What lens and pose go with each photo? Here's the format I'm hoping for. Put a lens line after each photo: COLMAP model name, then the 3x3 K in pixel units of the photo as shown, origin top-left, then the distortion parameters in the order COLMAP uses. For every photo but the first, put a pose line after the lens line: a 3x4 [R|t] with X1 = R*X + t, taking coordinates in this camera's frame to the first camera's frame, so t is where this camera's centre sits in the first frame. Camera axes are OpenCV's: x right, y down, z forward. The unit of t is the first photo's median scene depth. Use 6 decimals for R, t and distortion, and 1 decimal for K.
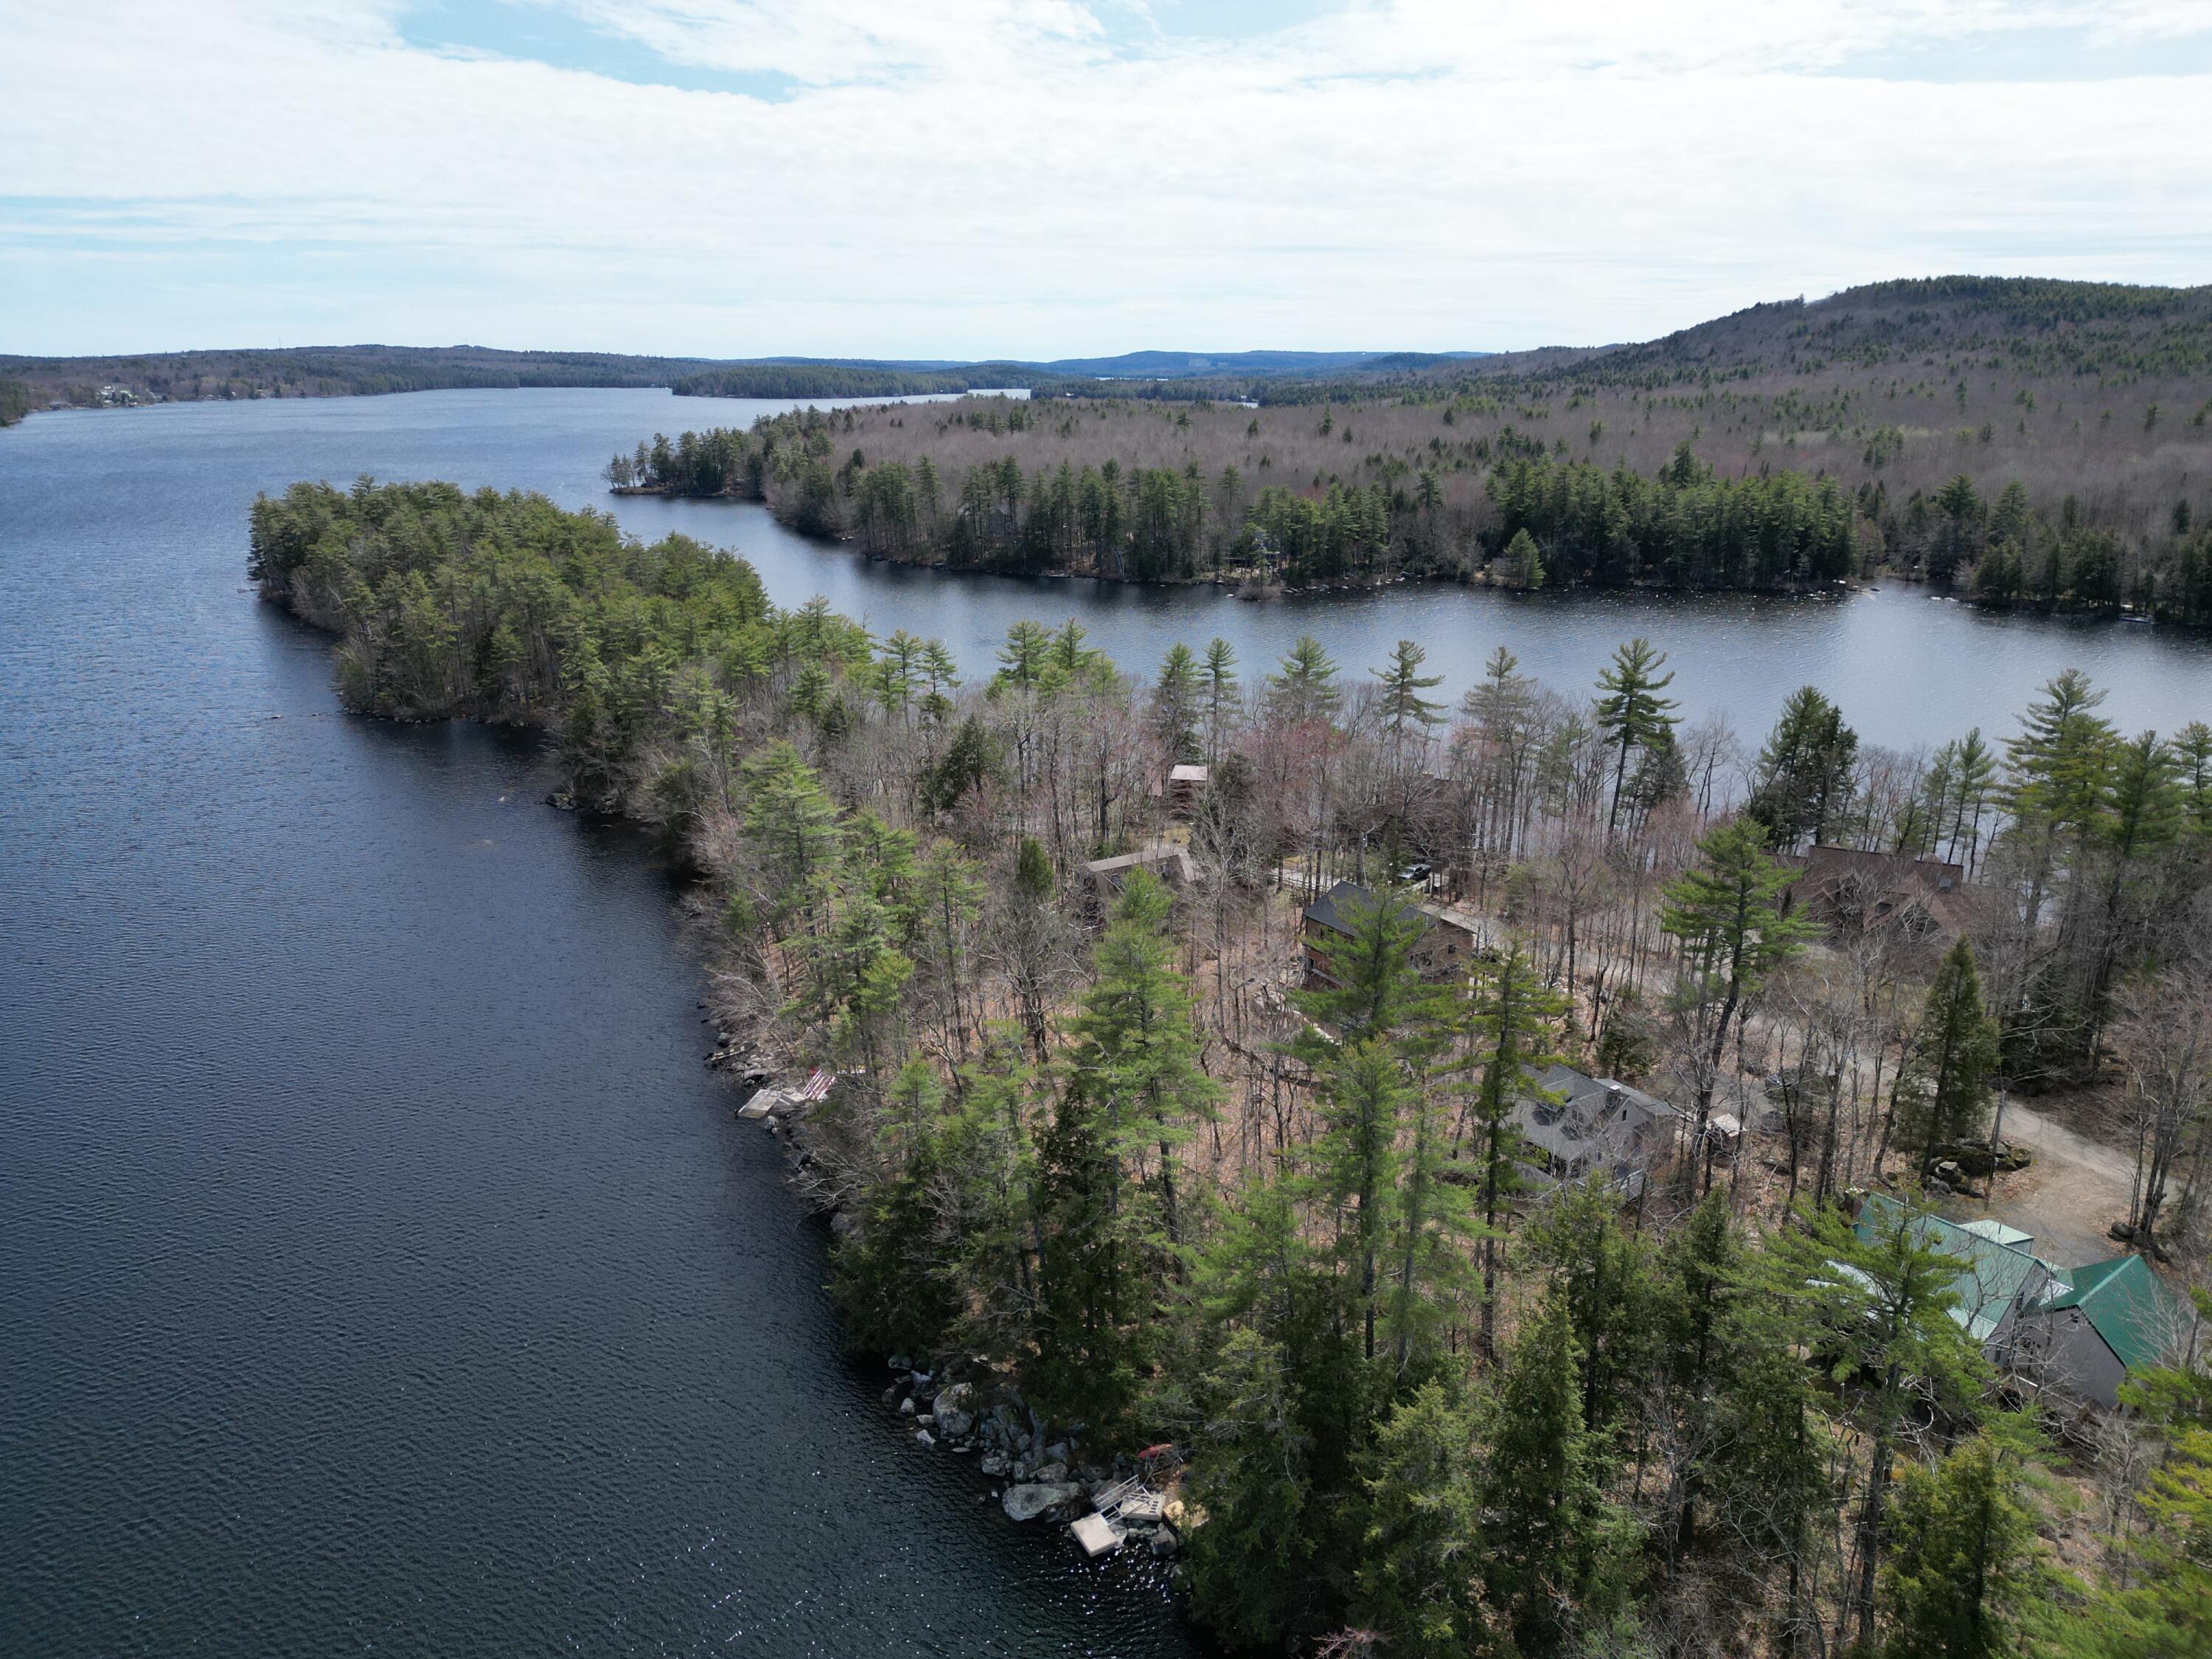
lens RADIAL K [[1541.4, 0, 1113.3], [0, 1541.4, 824.4], [0, 0, 1]] dist [-0.010083, -0.001900]
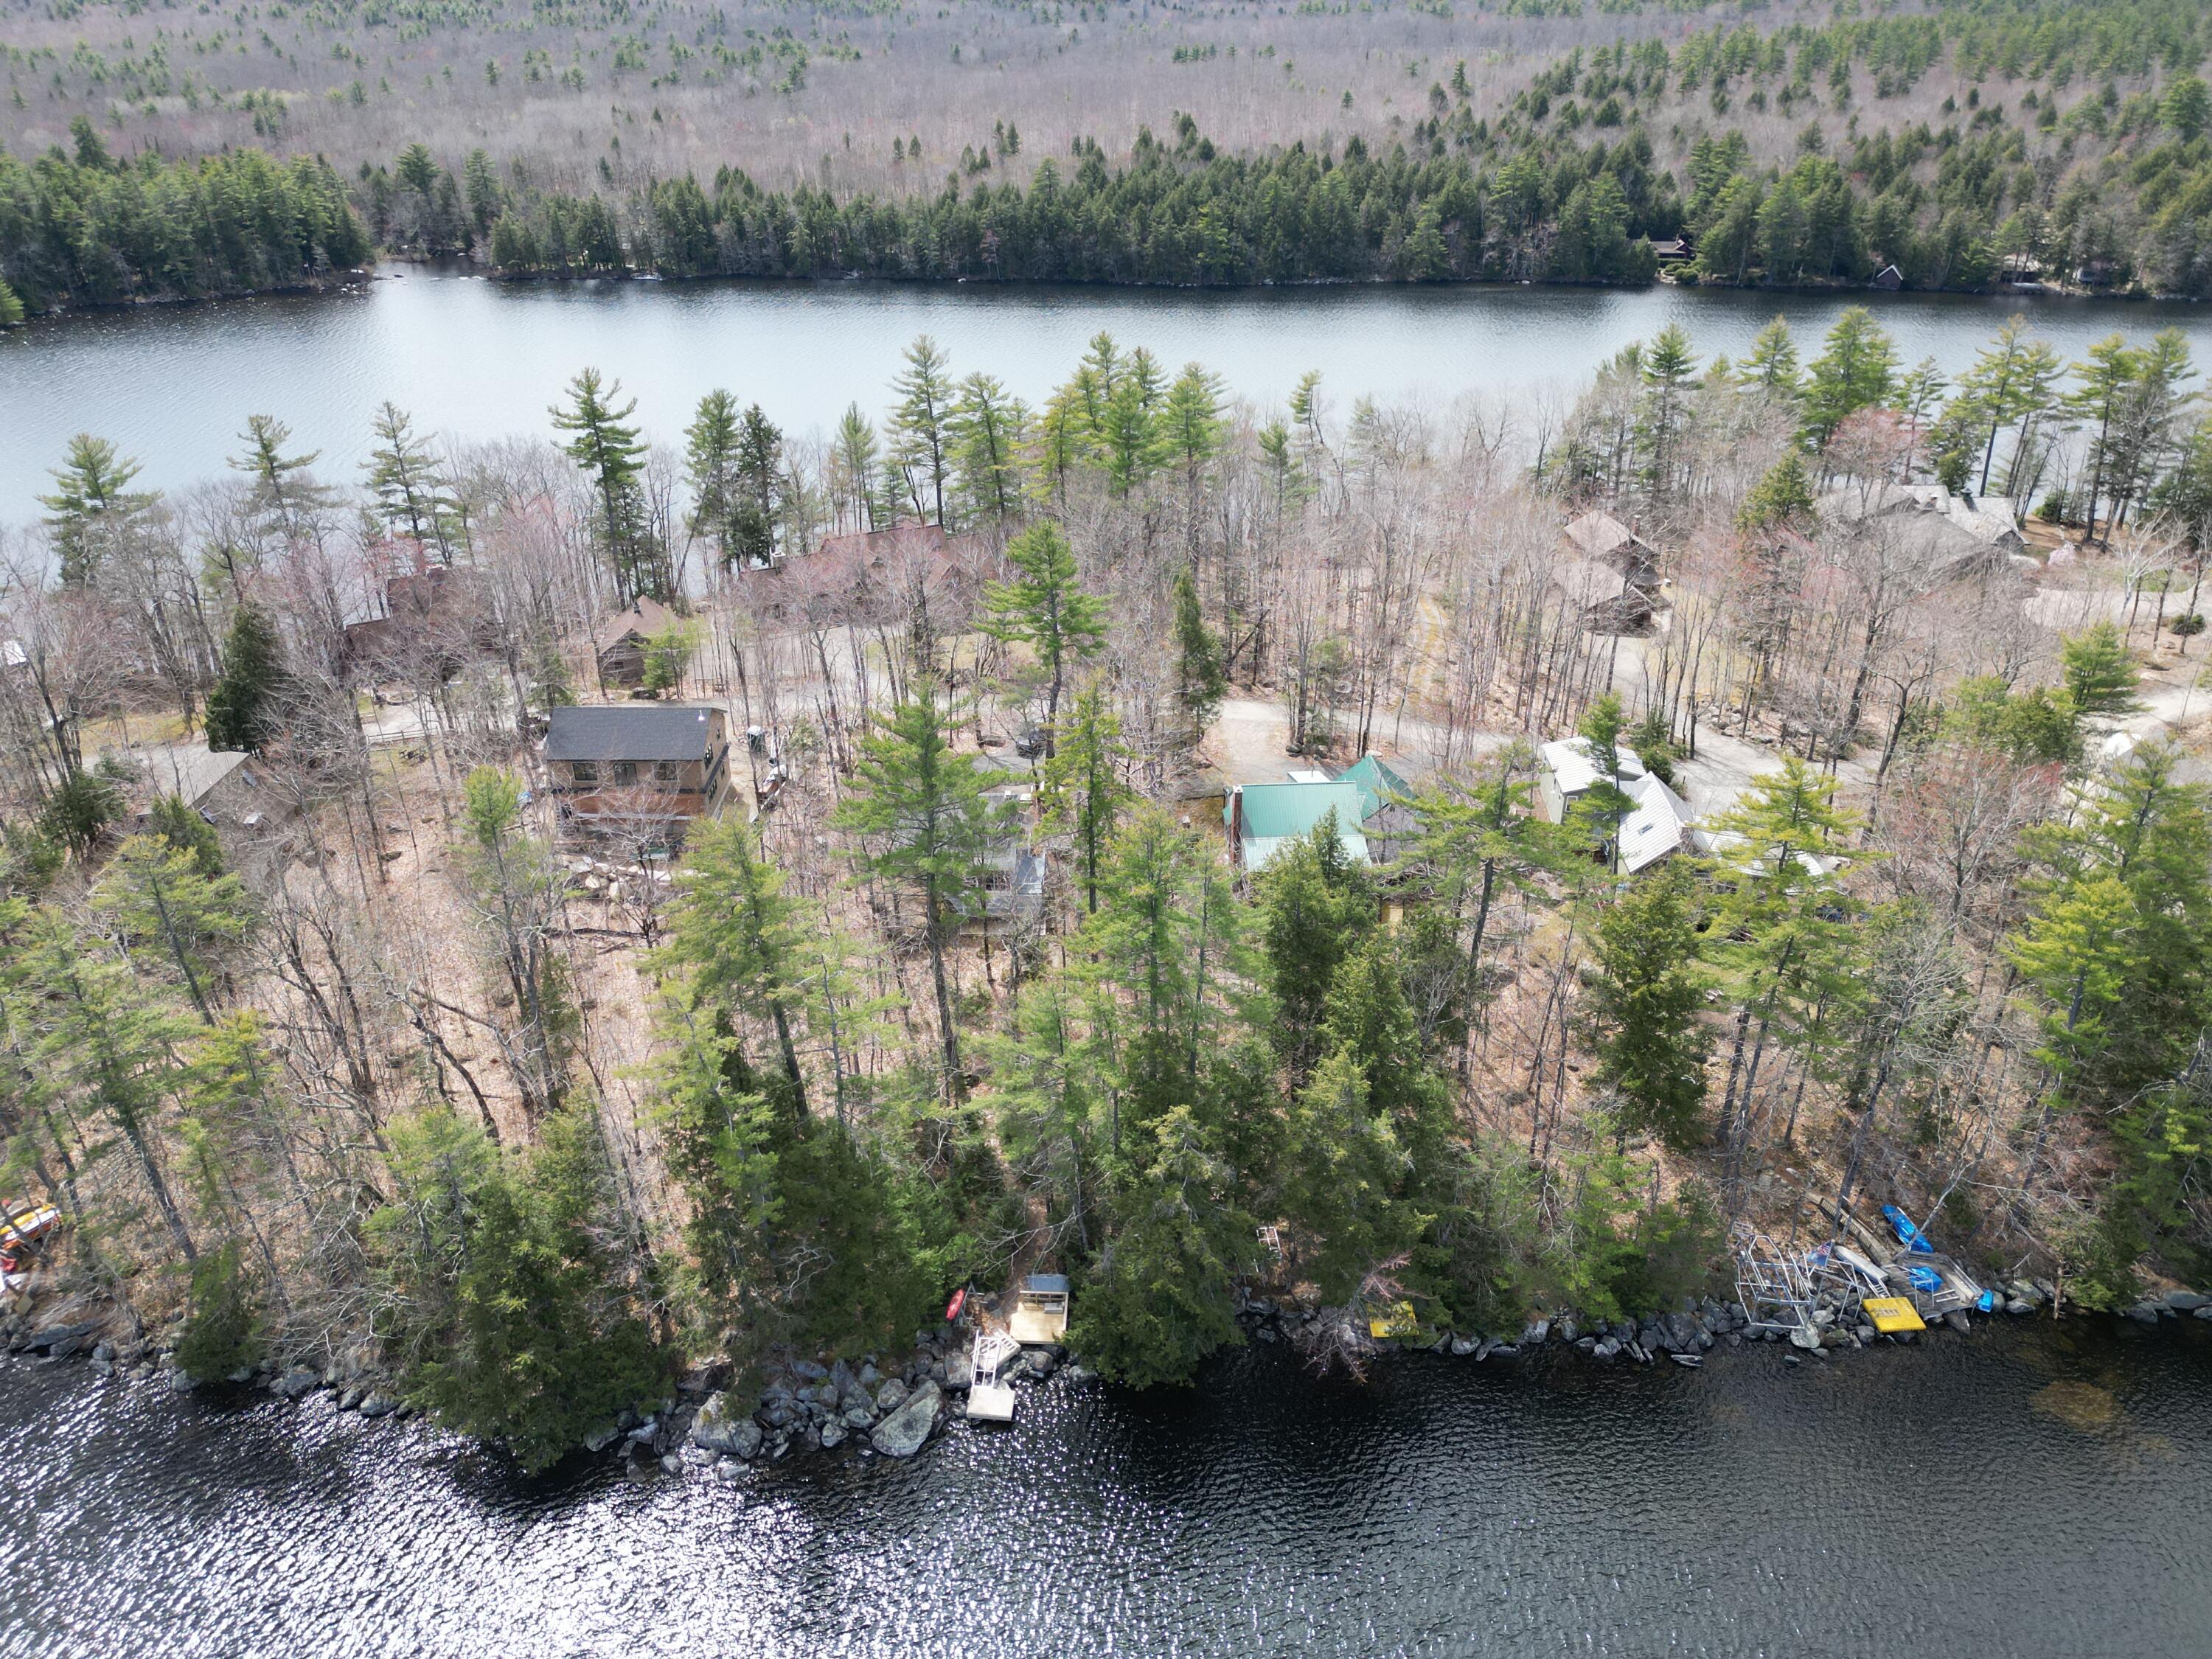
lens RADIAL K [[1541.4, 0, 1110.7], [0, 1541.4, 839.3], [0, 0, 1]] dist [-0.010083, -0.001900]
pose [[0.532622, -0.385077, 0.753677, -0.259504], [0.219969, 0.922881, 0.316077, -0.070483], [-0.817268, -0.002564, 0.576252, 0.176980]]
